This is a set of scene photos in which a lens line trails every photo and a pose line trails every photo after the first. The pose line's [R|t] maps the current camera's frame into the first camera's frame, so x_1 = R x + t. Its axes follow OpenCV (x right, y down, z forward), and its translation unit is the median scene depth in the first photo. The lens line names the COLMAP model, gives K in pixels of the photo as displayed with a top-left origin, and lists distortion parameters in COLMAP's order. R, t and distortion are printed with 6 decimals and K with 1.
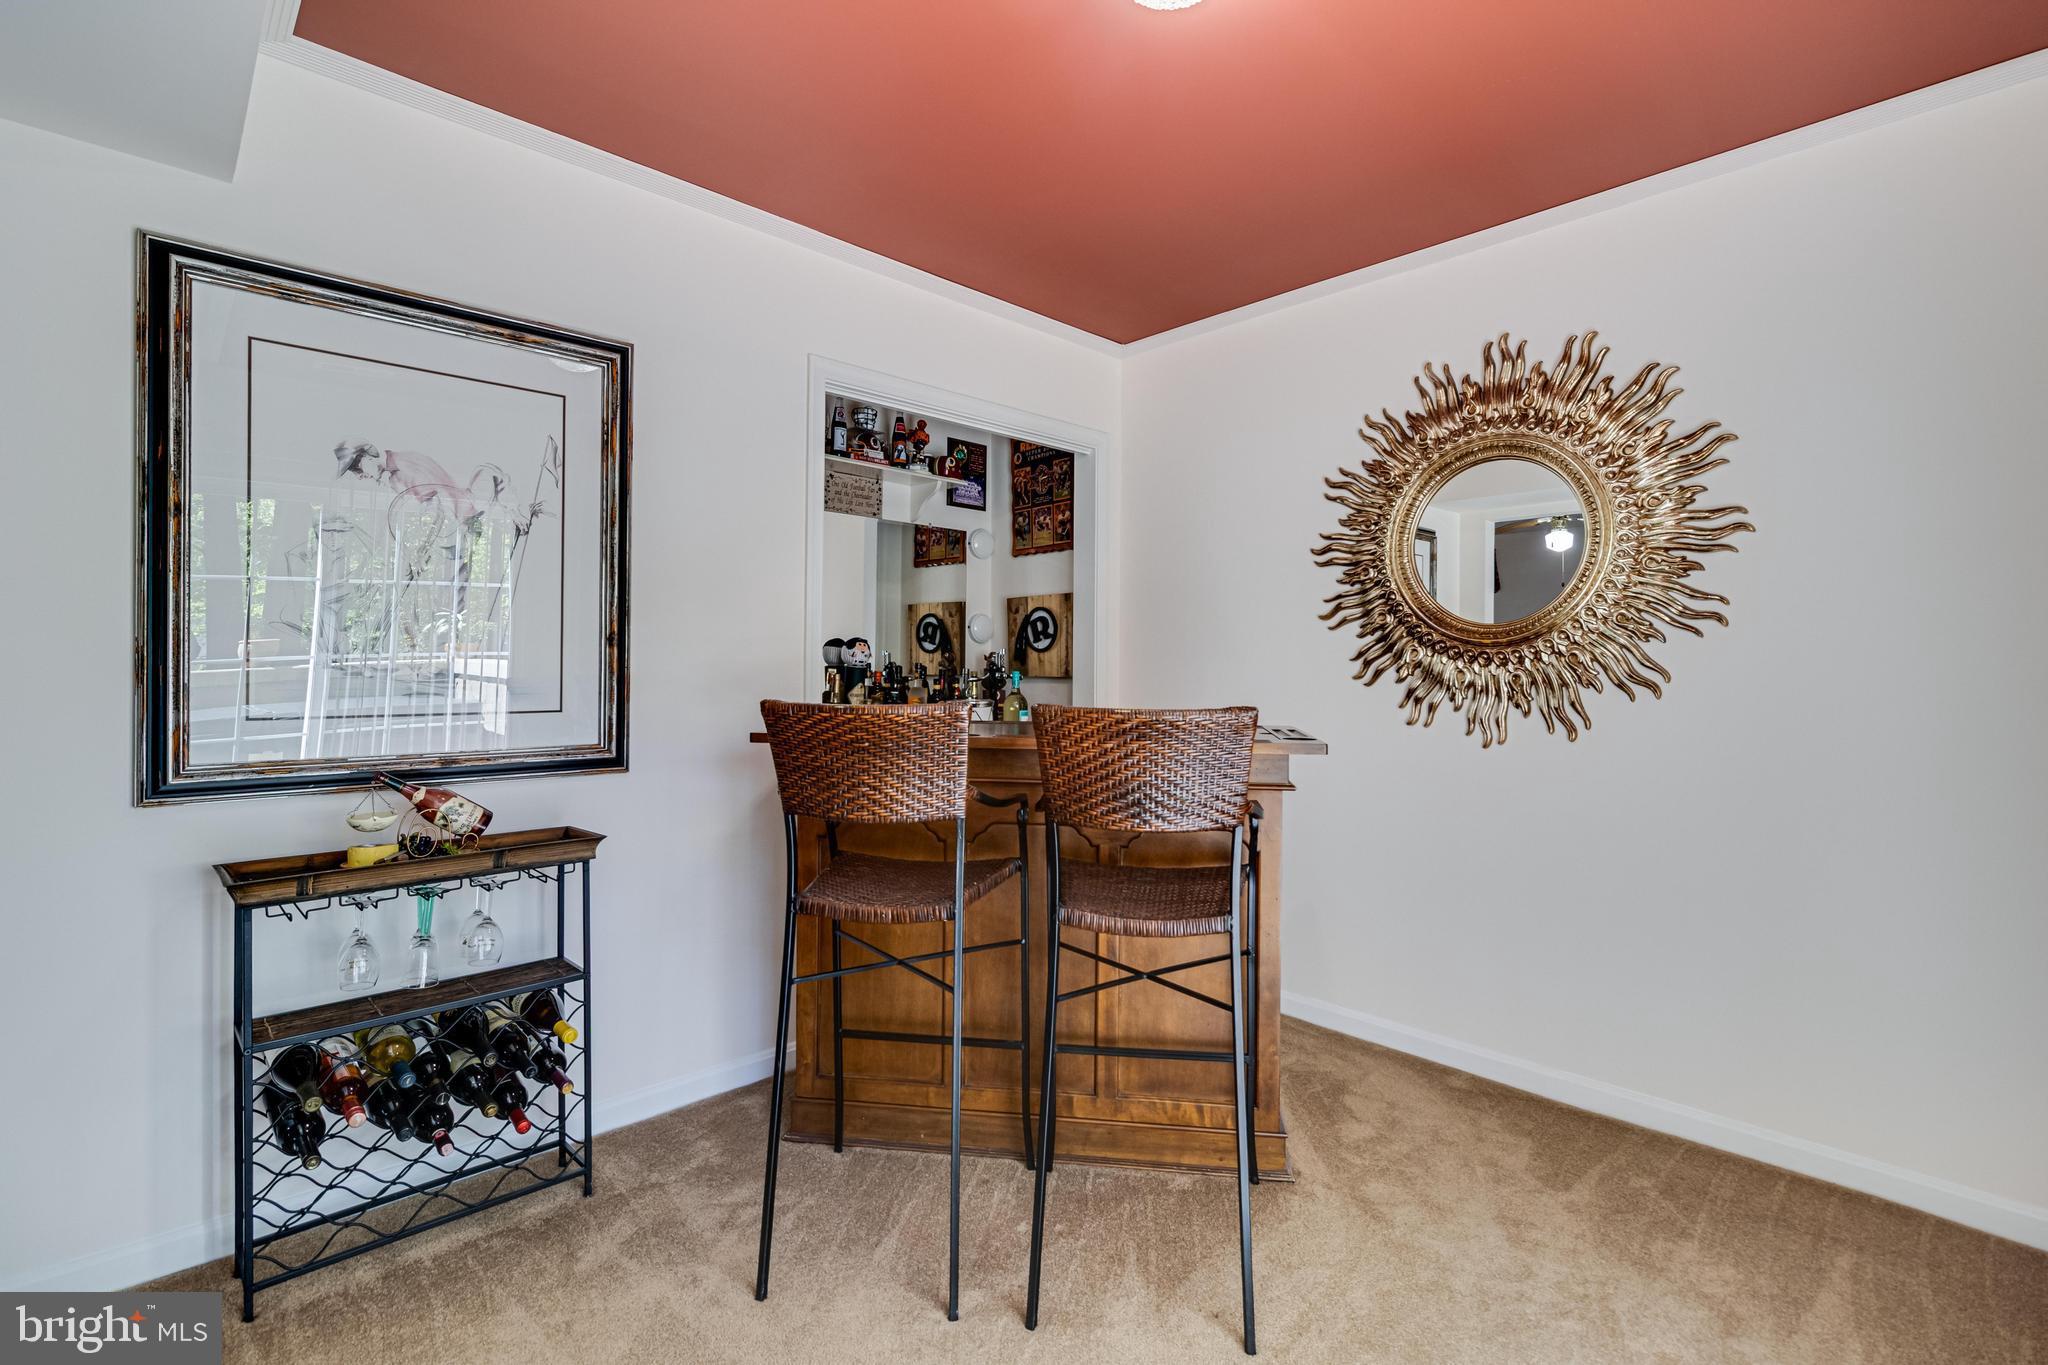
lens RADIAL K [[946.1, 0, 1028.2], [0, 946.1, 661.9], [0, 0, 1]] dist [0.002992, -0.001503]
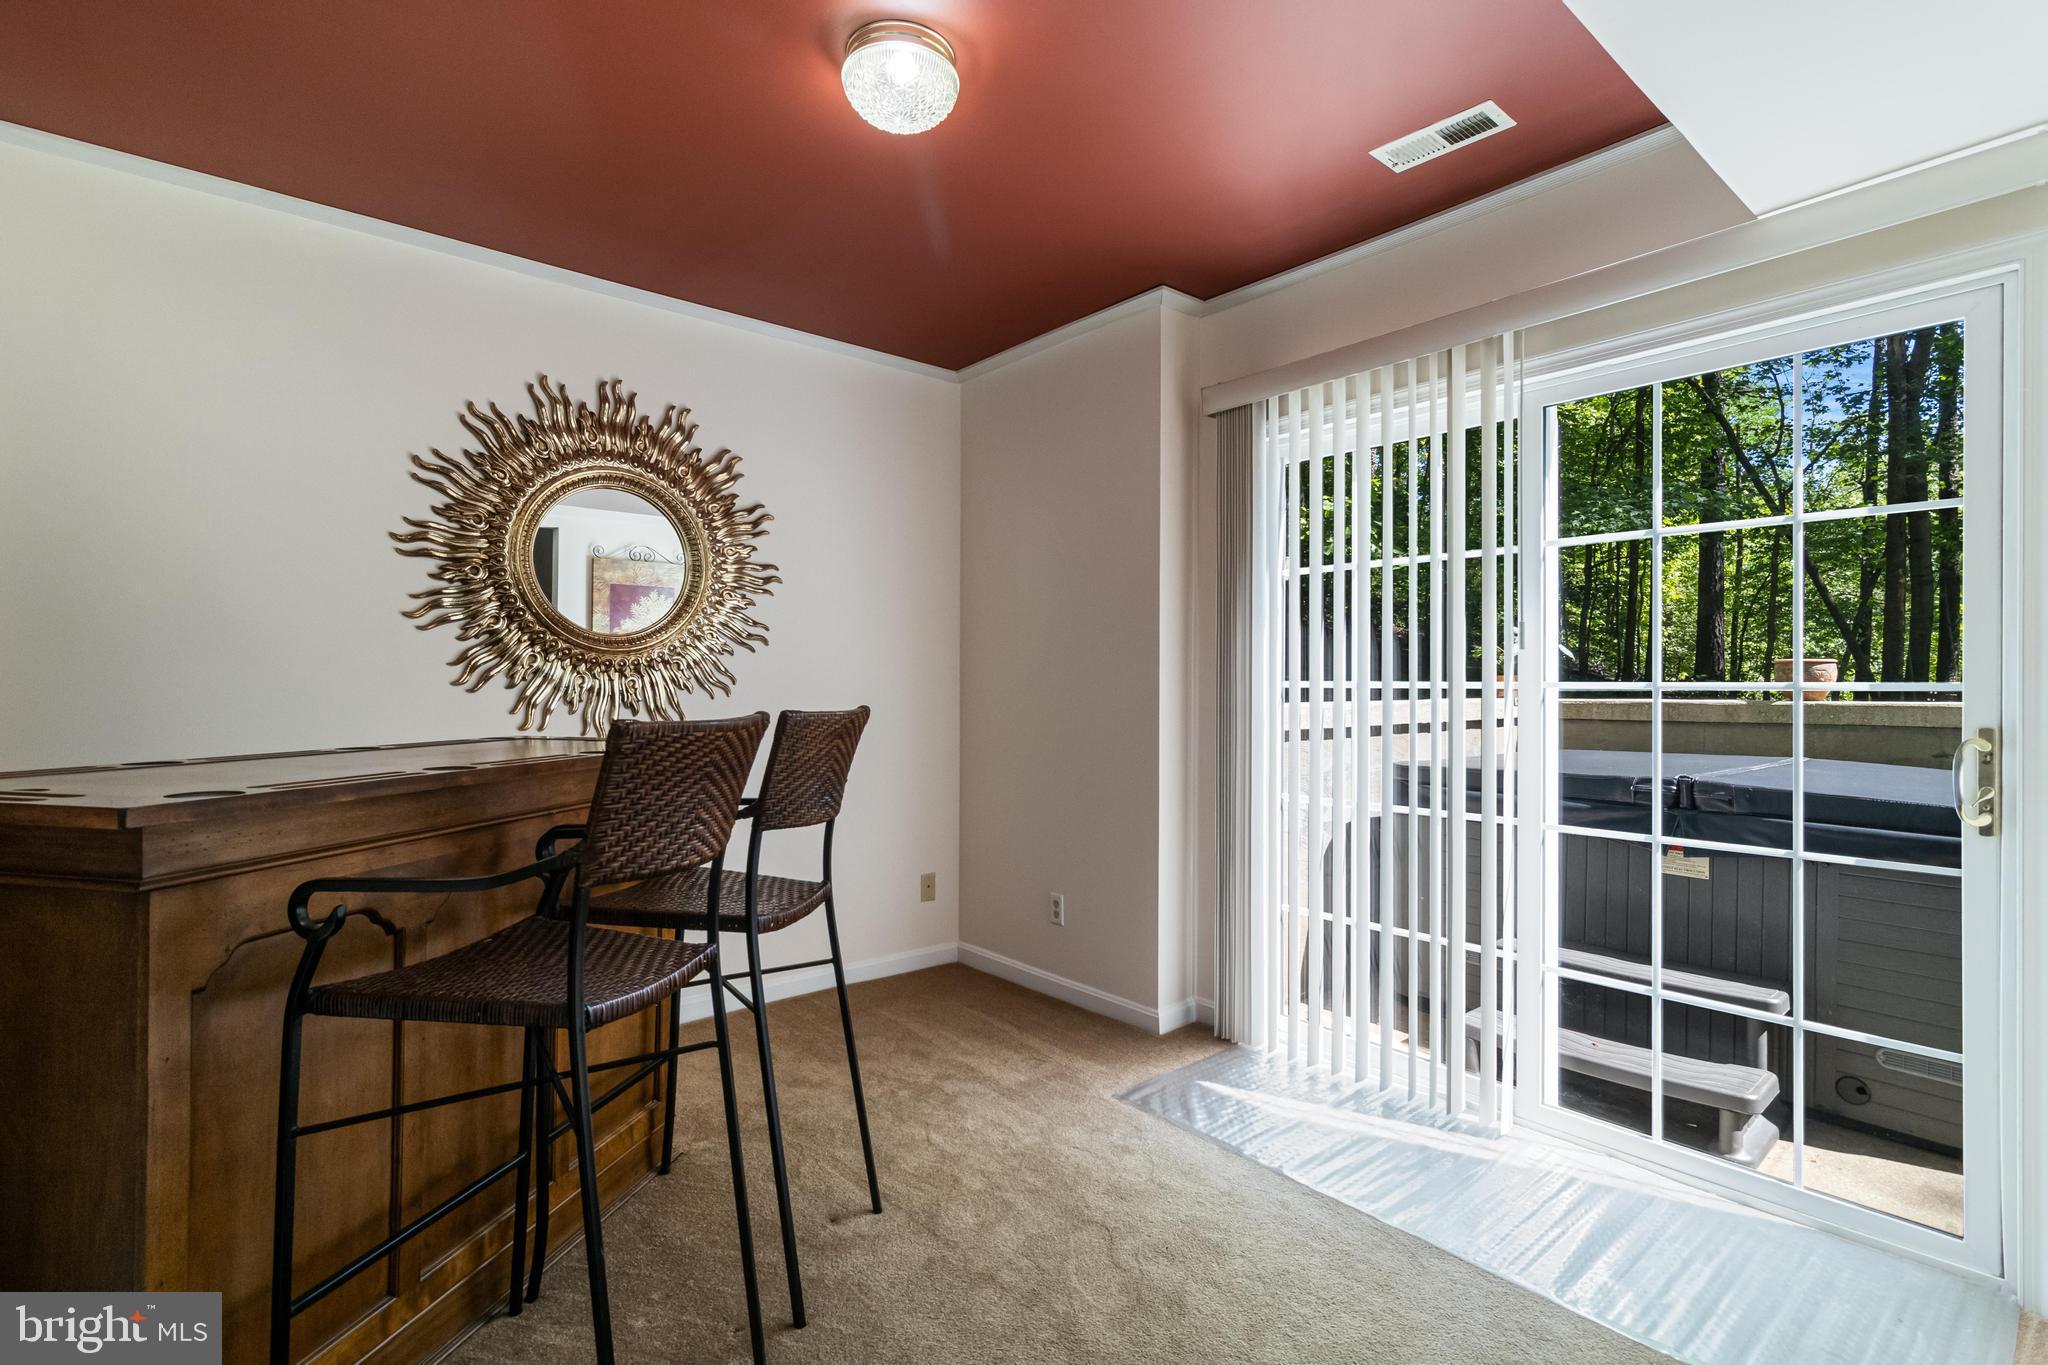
lens RADIAL K [[946.1, 0, 1030.3], [0, 946.1, 692.8], [0, 0, 1]] dist [0.002992, -0.001503]
pose [[0.076126, -0.010851, 0.997039, -0.567664], [-0.005981, 0.999918, 0.011339, 0.013204], [-0.997080, -0.006827, 0.076055, 0.398109]]
